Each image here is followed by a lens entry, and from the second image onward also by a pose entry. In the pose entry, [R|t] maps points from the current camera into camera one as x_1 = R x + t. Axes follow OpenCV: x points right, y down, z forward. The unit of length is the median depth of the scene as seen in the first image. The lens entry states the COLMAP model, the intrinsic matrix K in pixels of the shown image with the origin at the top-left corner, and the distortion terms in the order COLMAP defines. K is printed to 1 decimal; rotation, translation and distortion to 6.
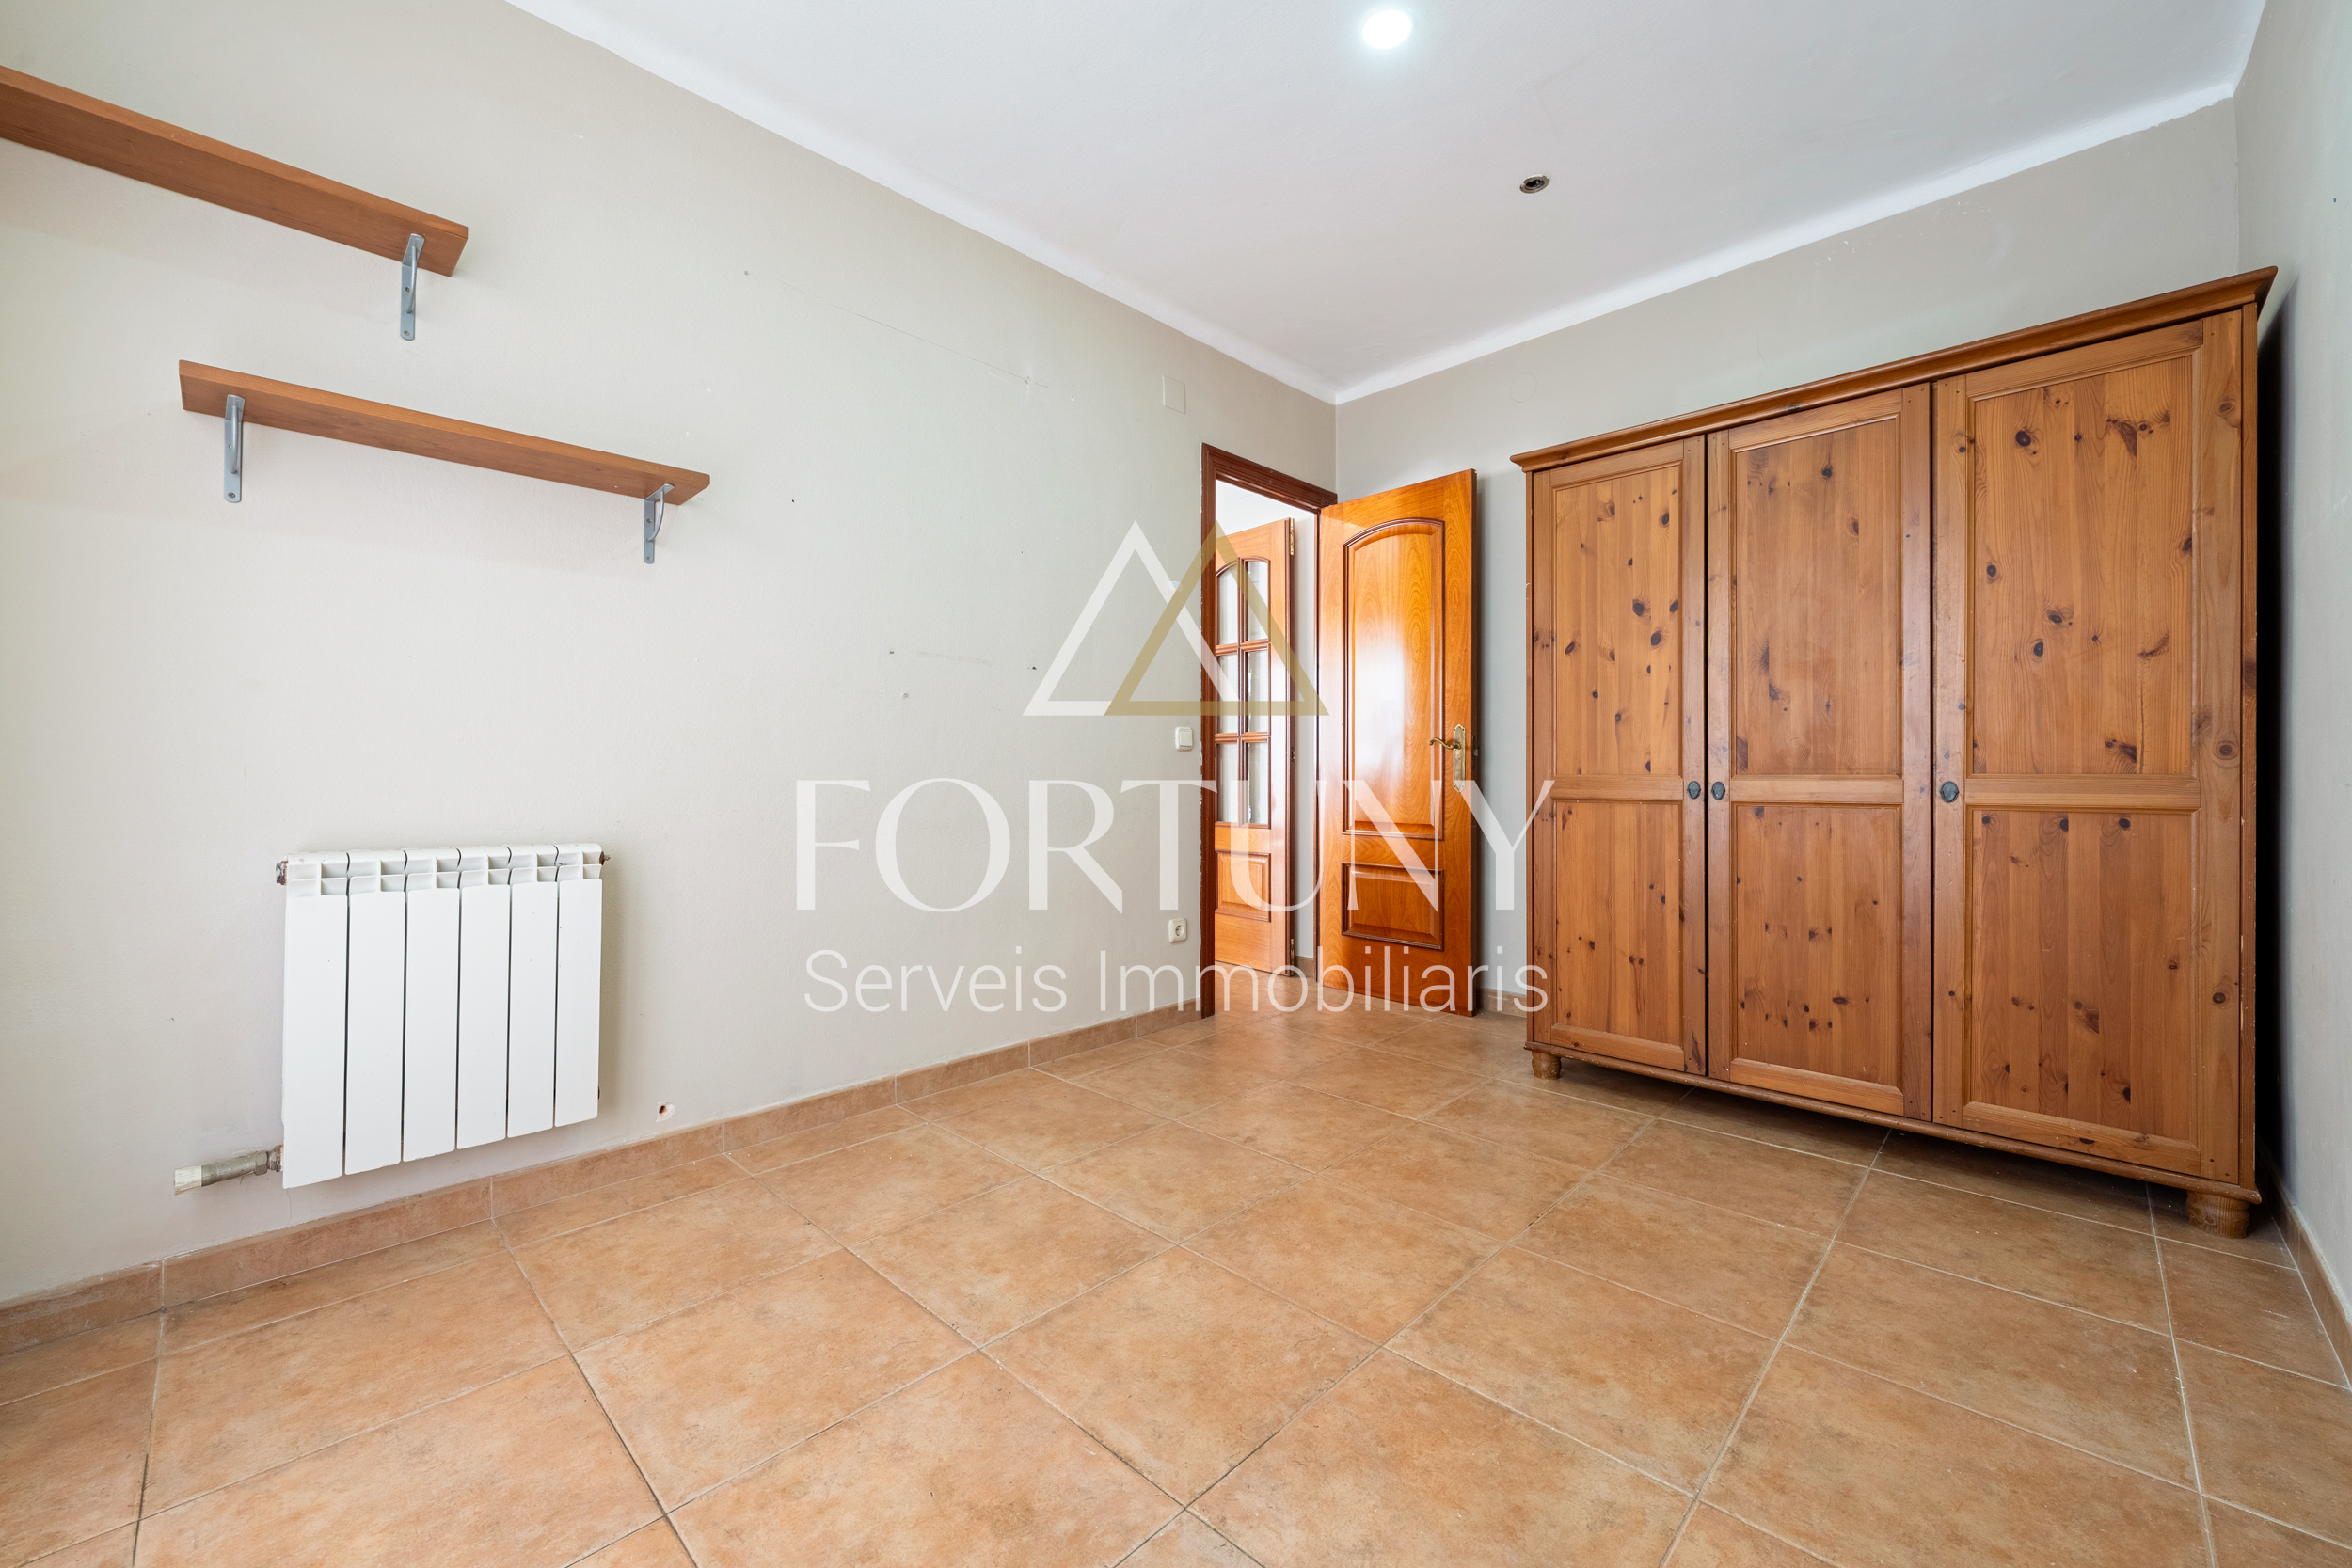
lens RADIAL K [[912.7, 0, 1176.0], [0, 912.7, 784.0], [0, 0, 1]] dist [-0.000031, -0.000024]
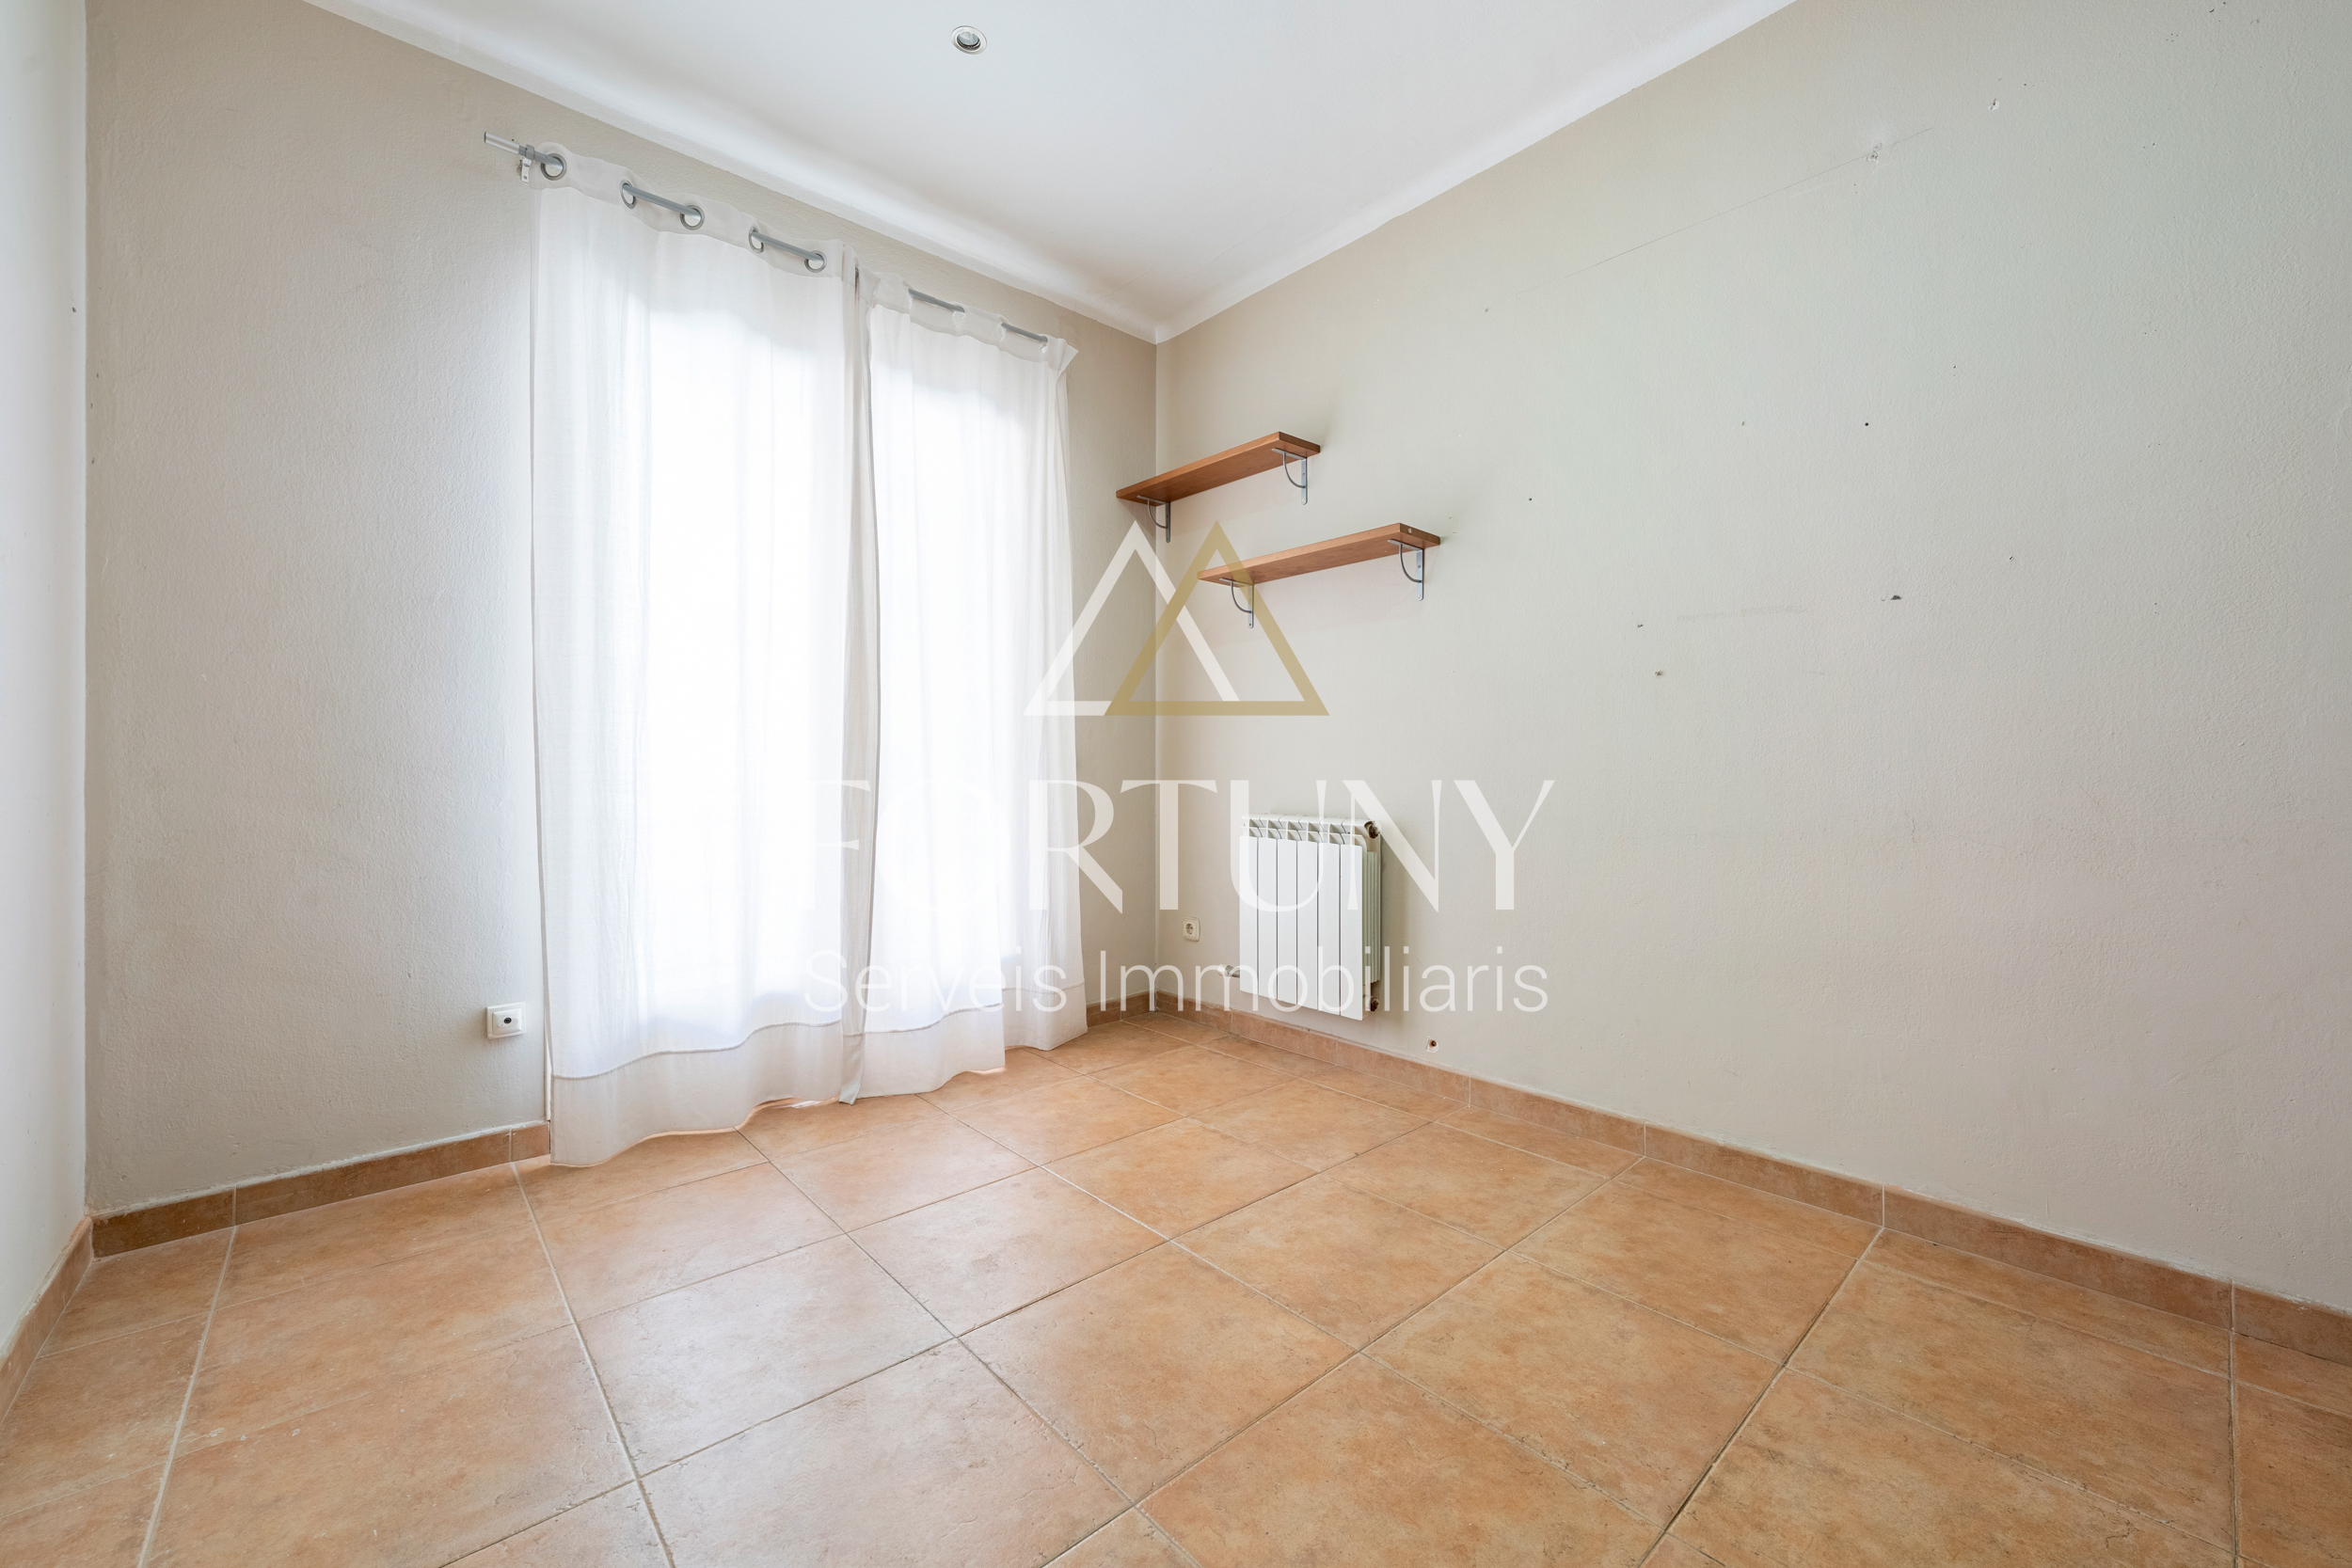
lens RADIAL K [[909.2, 0, 1174.9], [0, 909.2, 773.3], [0, 0, 1]] dist [0.000023, -0.000110]
pose [[-0.064665, 0.003310, -0.997902, 0.744043], [-0.005586, 0.999978, 0.003678, -0.008818], [0.997891, 0.005813, -0.064645, 0.808417]]
